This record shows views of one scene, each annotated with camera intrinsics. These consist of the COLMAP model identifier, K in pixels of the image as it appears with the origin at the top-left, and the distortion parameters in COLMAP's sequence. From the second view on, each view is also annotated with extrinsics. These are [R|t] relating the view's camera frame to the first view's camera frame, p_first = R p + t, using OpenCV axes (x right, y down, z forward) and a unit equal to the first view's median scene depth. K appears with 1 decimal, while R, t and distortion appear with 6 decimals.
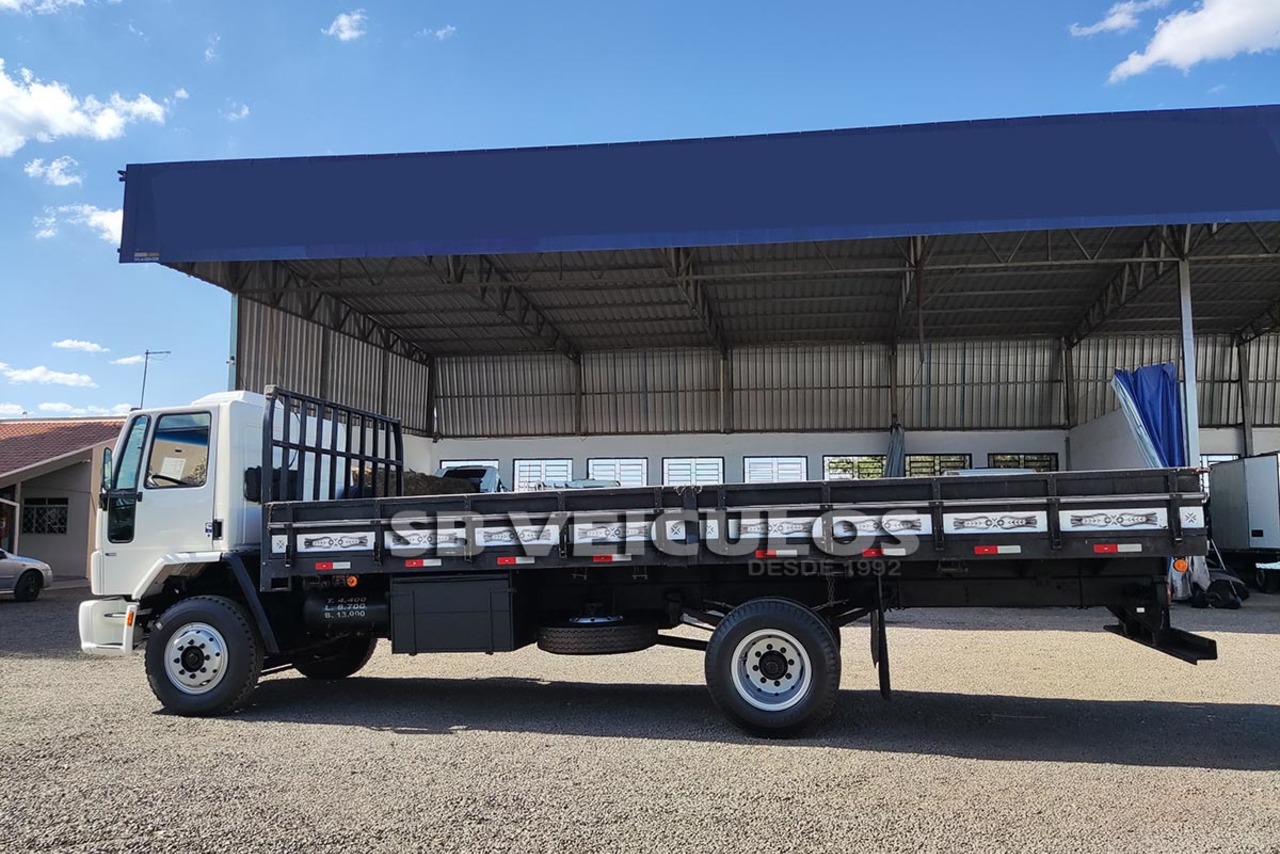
lens RADIAL K [[1007.7, 0, 640.0], [0, 1007.7, 427.0], [0, 0, 1]] dist [0.052142, -0.000802]
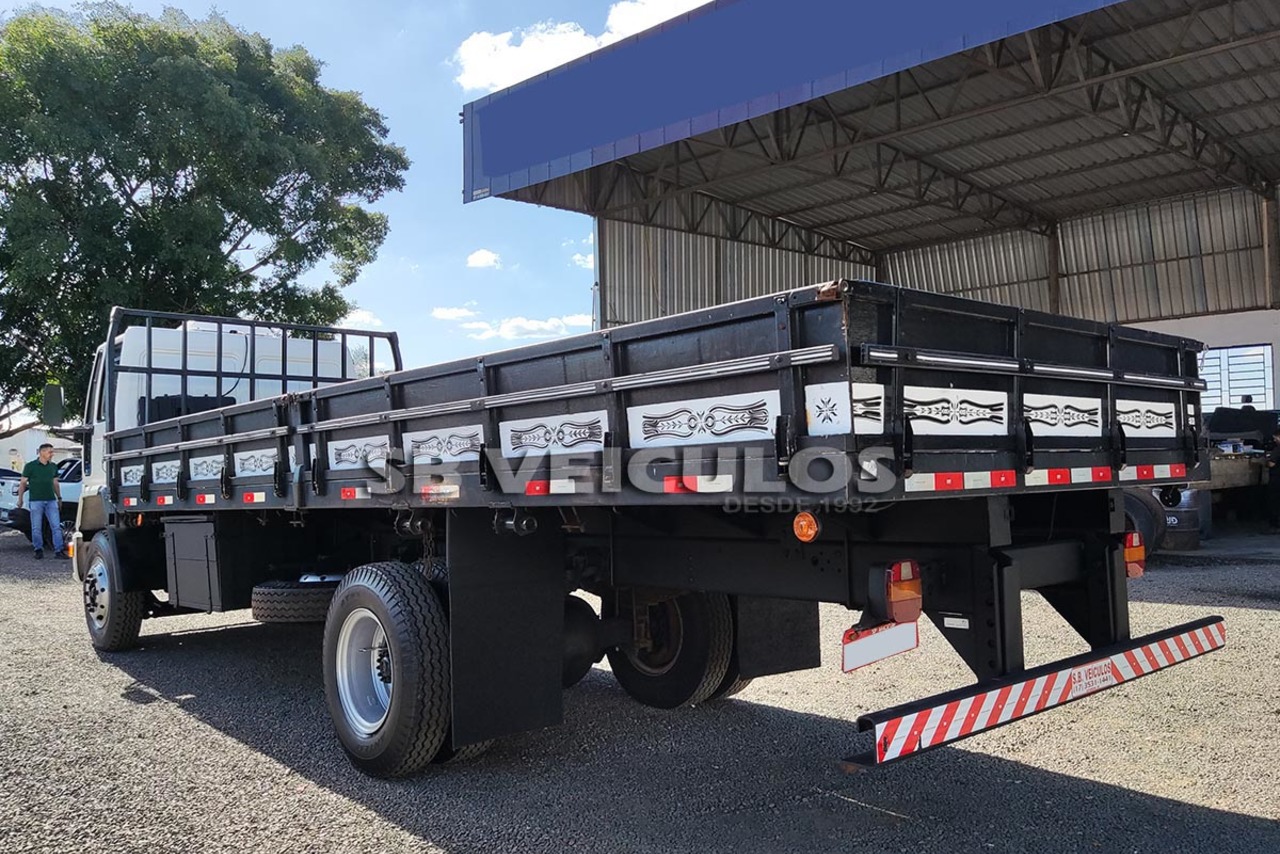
lens RADIAL K [[1052.4, 0, 640.0], [0, 1052.4, 427.0], [0, 0, 1]] dist [0.057309, -0.004956]
pose [[0.785525, -0.030798, -0.618063, 0.253798], [0.076810, 0.995890, 0.047997, 0.024073], [0.614044, -0.085176, 0.784662, 0.216638]]
